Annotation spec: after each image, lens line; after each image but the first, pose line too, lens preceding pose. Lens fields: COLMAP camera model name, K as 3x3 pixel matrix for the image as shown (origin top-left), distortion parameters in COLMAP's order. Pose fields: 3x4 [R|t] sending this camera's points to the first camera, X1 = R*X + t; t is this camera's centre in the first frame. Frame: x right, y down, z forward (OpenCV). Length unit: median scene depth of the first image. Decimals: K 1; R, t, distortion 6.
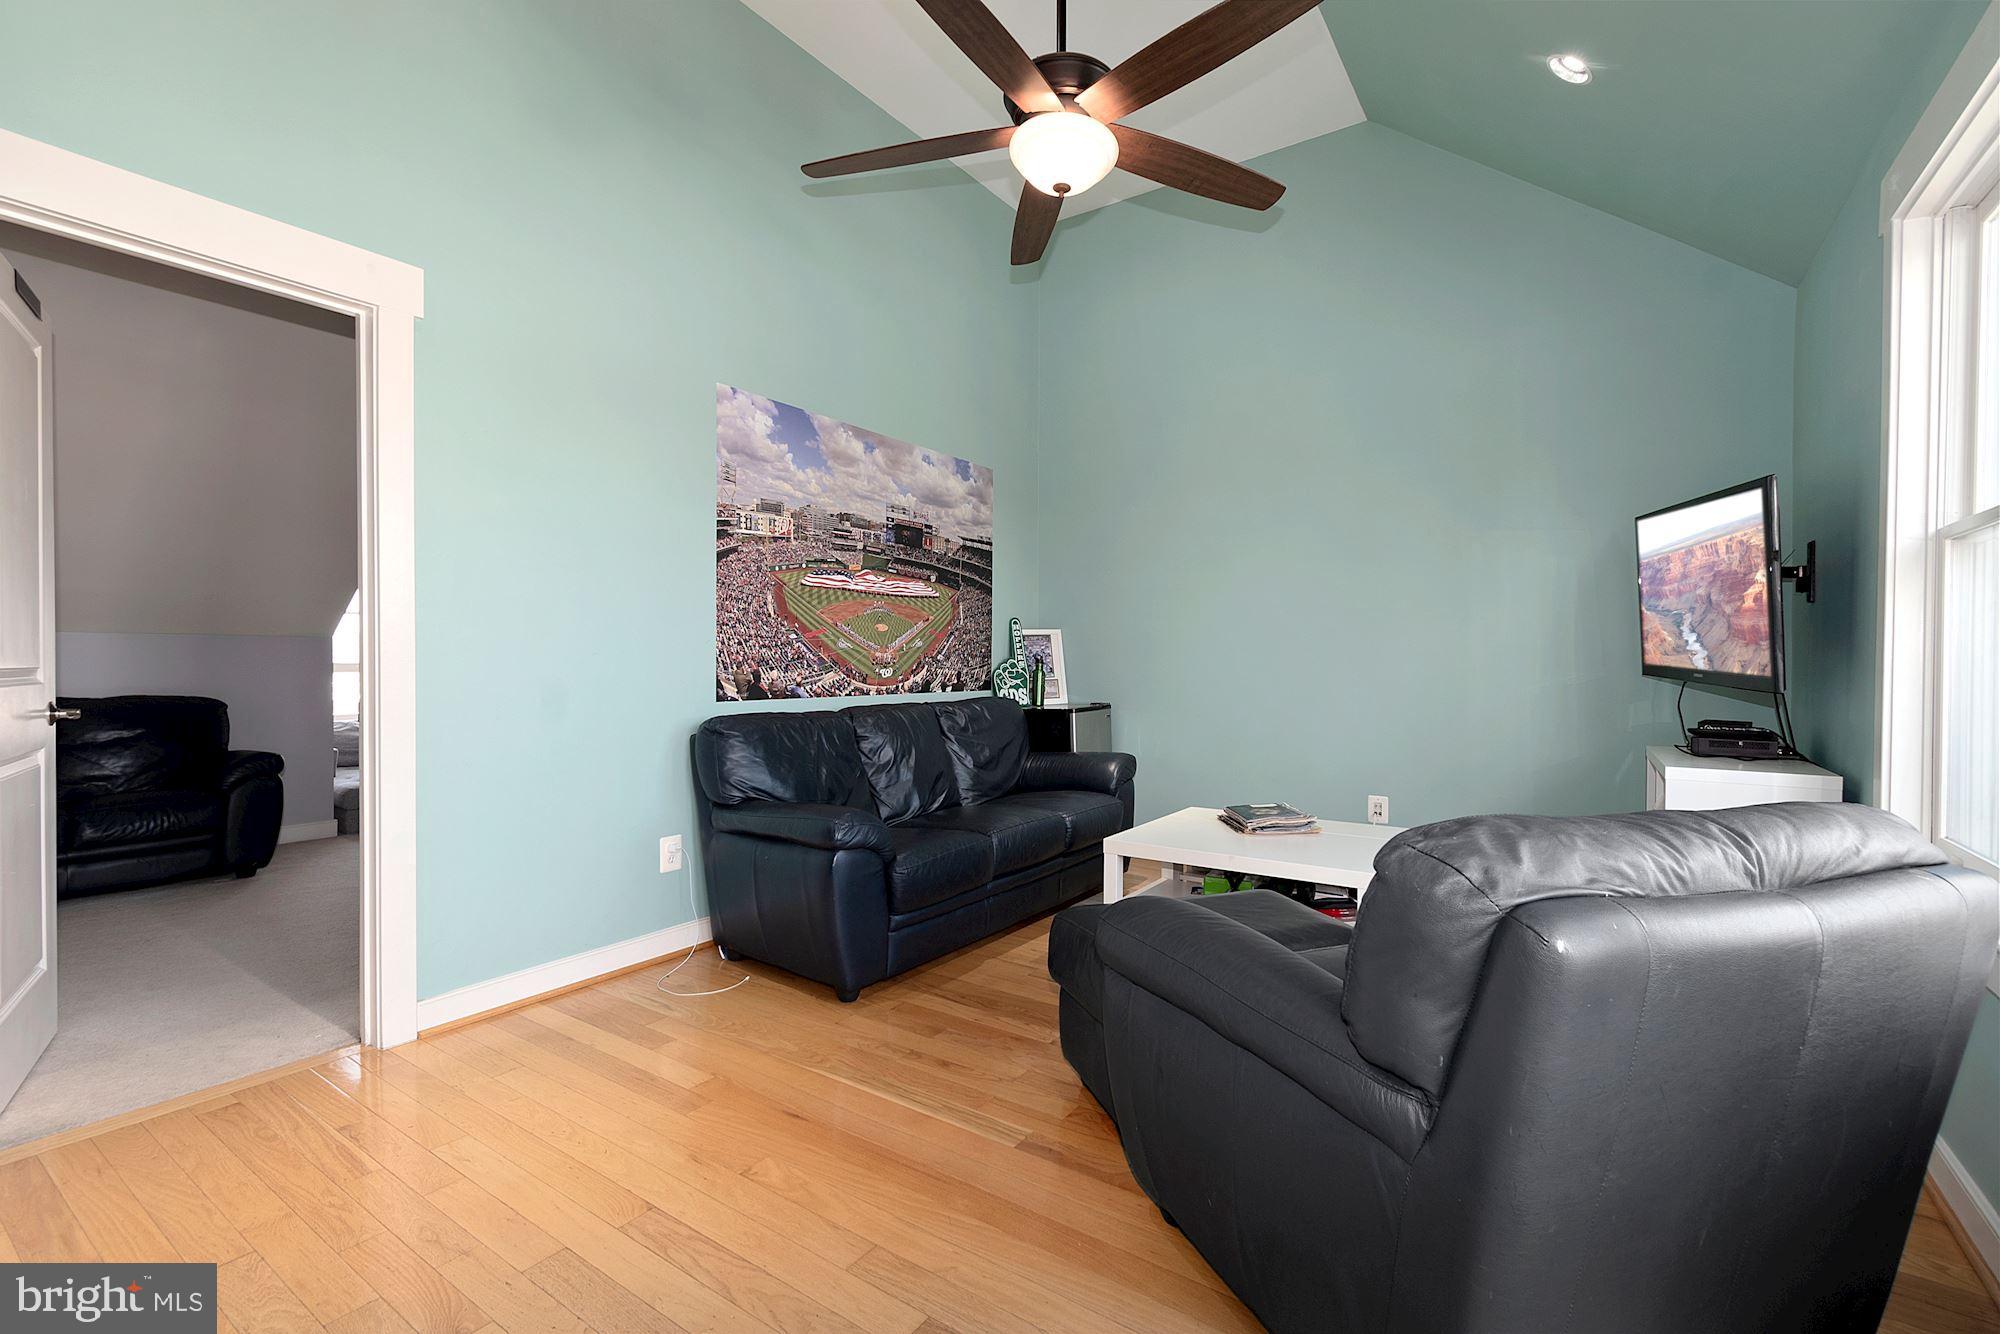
lens RADIAL K [[886.5, 0, 999.8], [0, 886.5, 664.9], [0, 0, 1]] dist [0.001470, -0.000042]
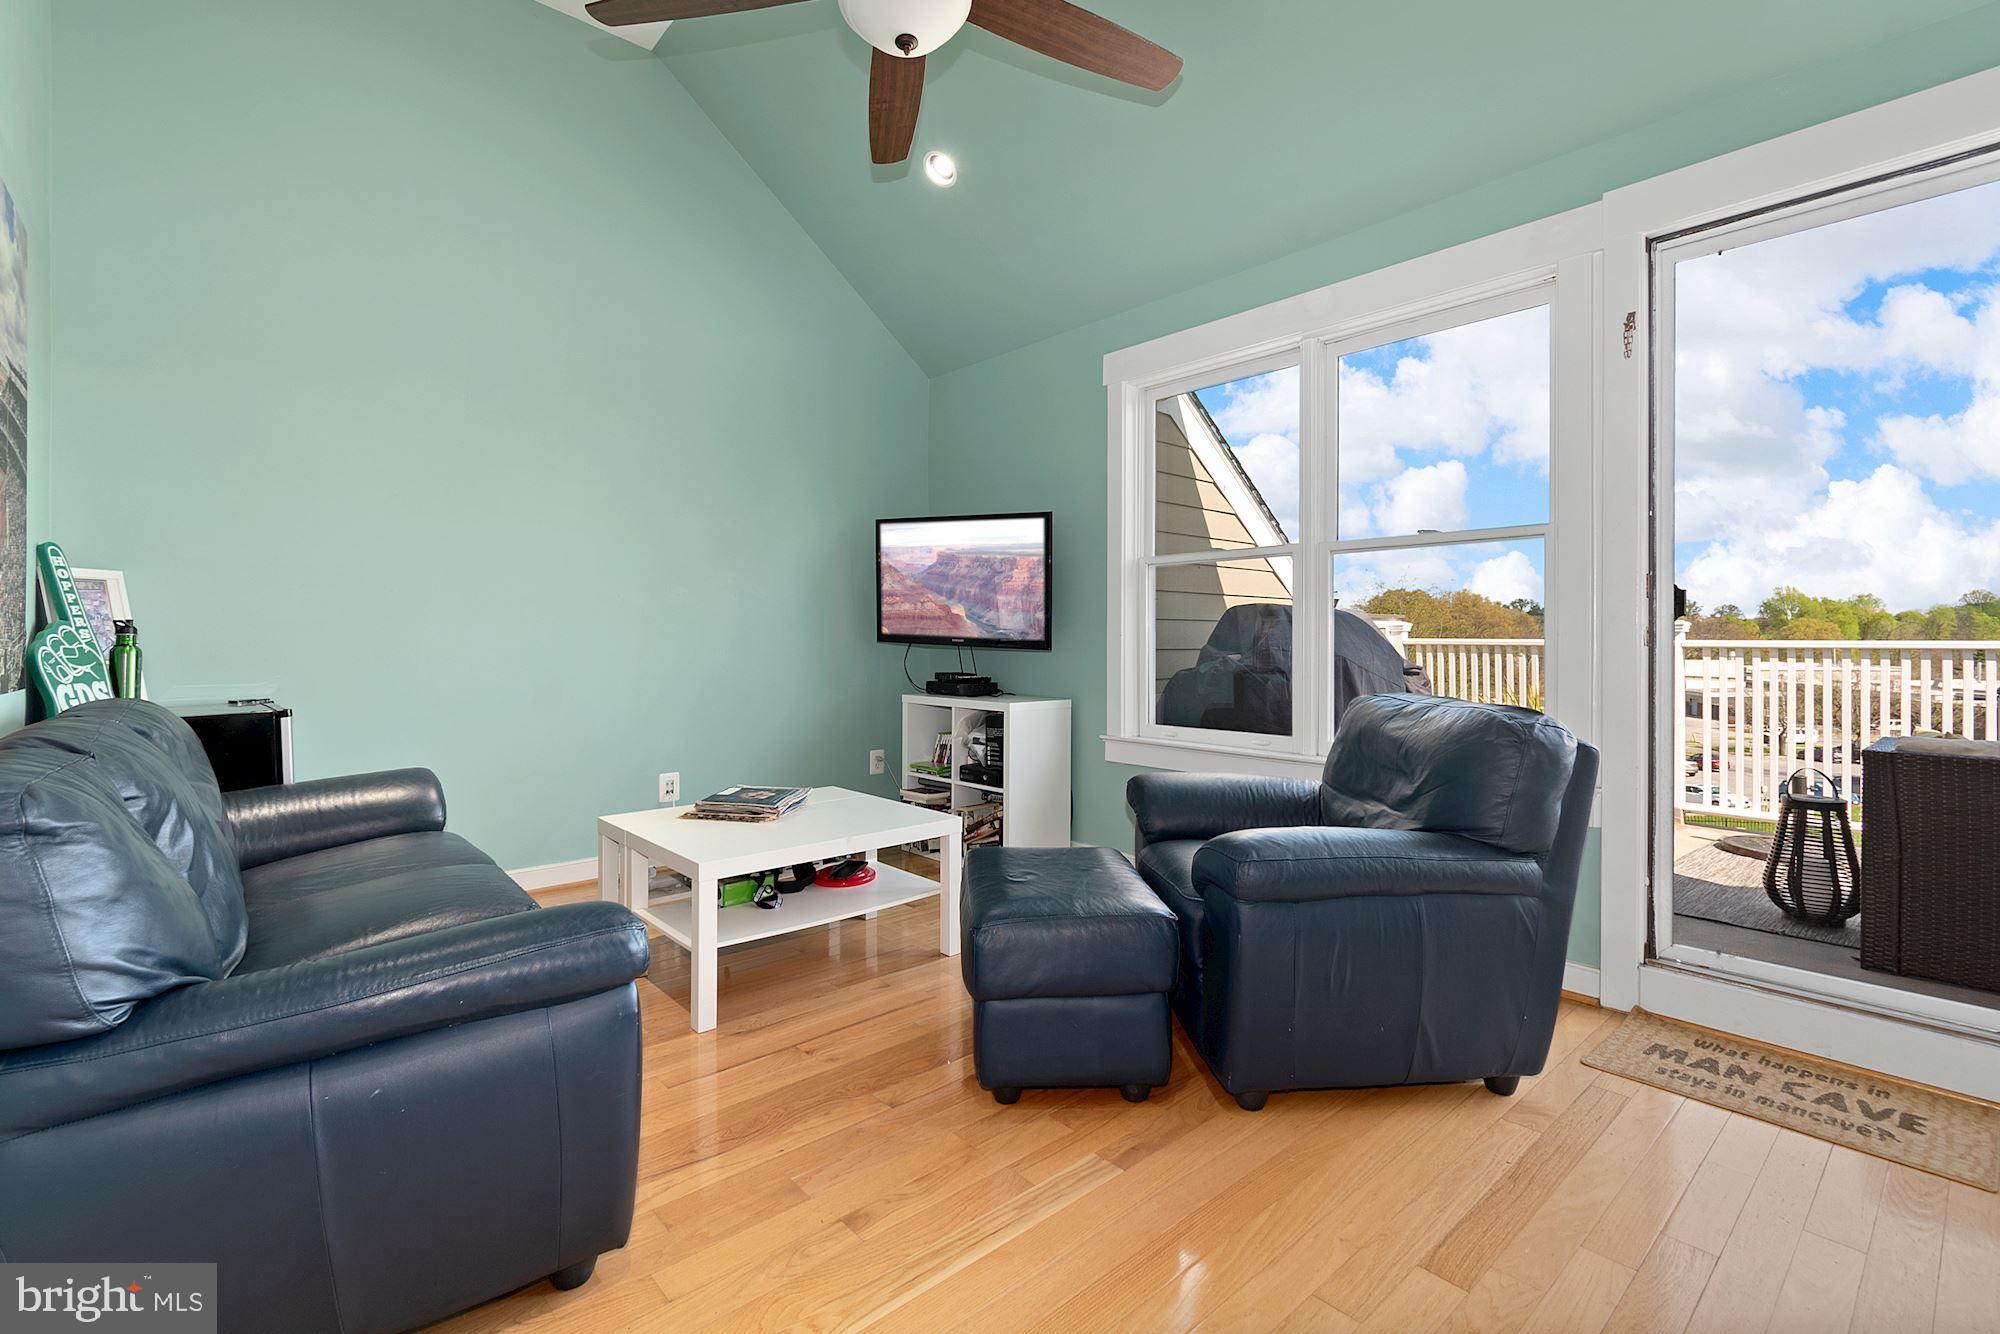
lens RADIAL K [[886.5, 0, 1018.4], [0, 886.5, 627.3], [0, 0, 1]] dist [0.001470, -0.000042]
pose [[0.233974, 0.008911, 0.972202, -0.500050], [0.008567, 0.999900, -0.011227, 0.007379], [-0.972205, 0.010956, 0.233874, 0.511038]]
